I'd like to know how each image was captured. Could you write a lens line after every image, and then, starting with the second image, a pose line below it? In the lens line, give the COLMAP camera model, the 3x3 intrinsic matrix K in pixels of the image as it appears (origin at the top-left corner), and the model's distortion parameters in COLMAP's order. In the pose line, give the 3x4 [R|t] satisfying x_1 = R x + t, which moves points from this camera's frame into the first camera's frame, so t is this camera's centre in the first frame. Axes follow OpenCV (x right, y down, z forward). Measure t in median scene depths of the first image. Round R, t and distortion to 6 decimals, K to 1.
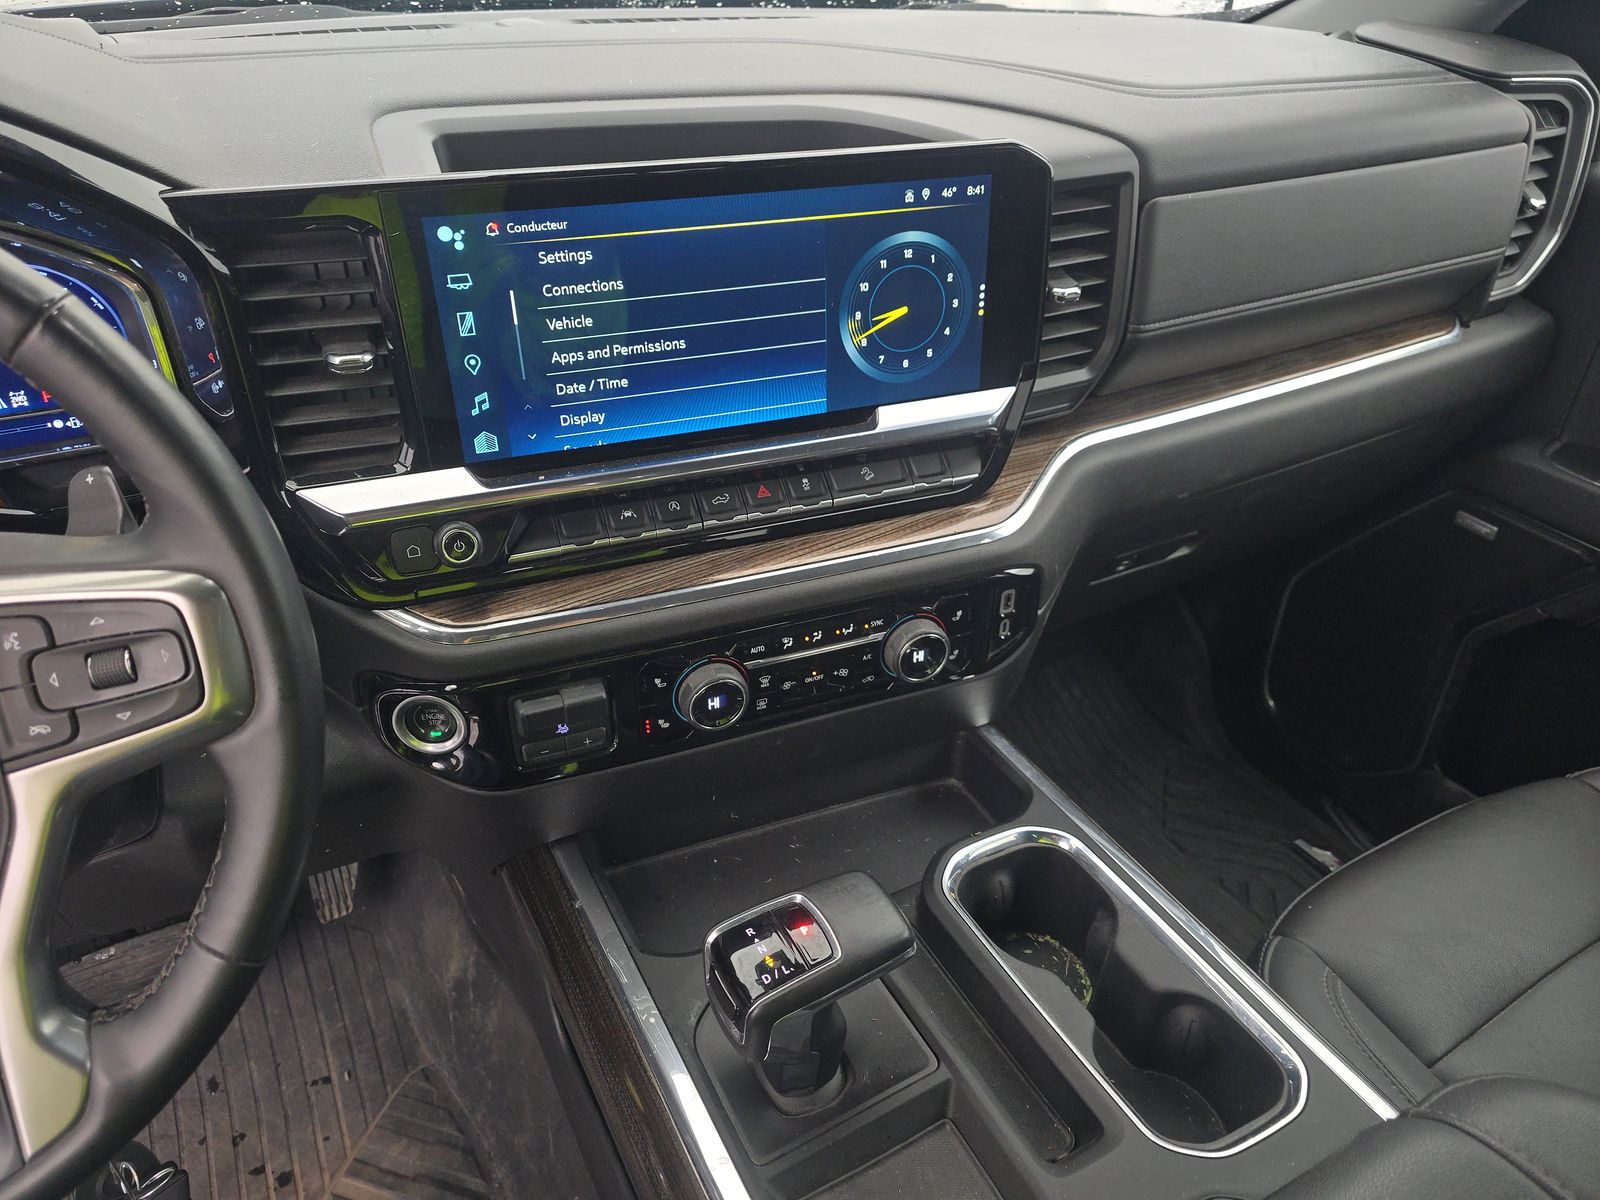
lens RADIAL K [[1102.5, 0, 788.3], [0, 1102.5, 595.6], [0, 0, 1]] dist [0.055721, -0.052208]
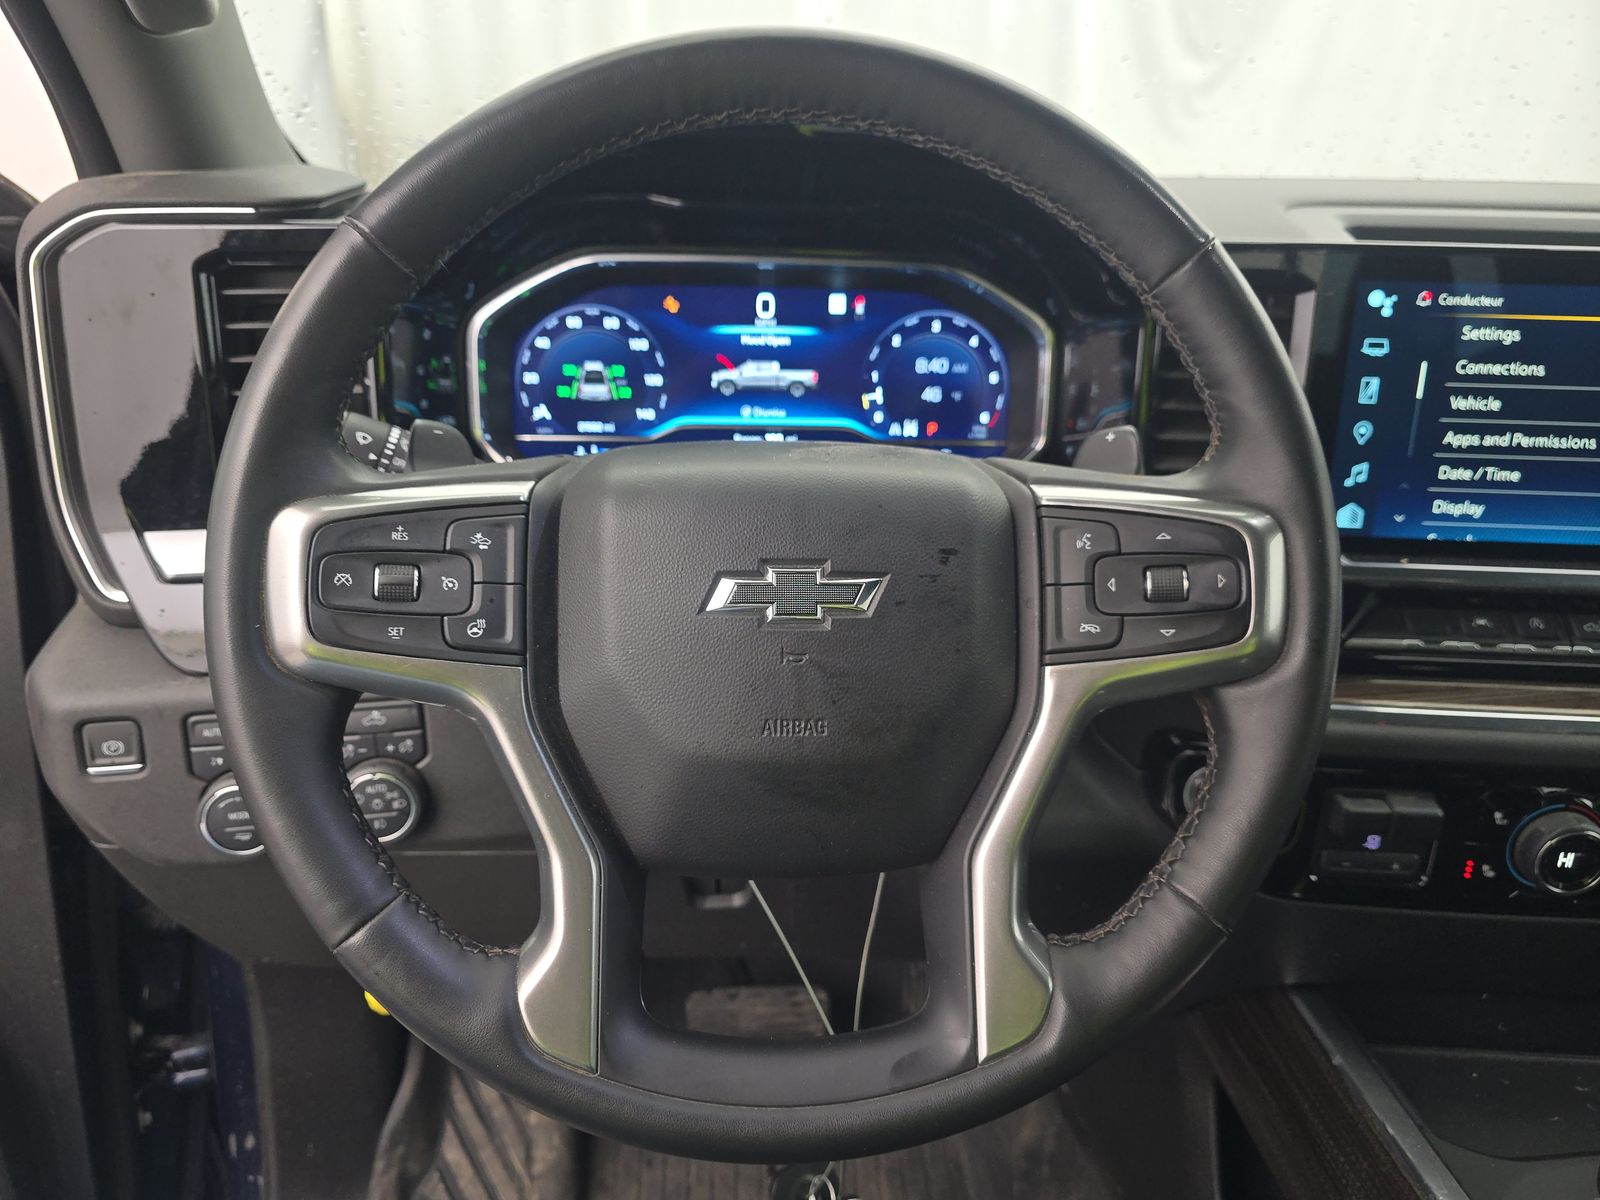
lens RADIAL K [[1102.5, 0, 788.3], [0, 1102.5, 595.6], [0, 0, 1]] dist [0.055721, -0.052208]
pose [[0.909095, 0.146496, -0.389980, -0.327489], [-0.230422, 0.956718, -0.177754, 0.209346], [0.347061, 0.251455, 0.903504, -0.018667]]
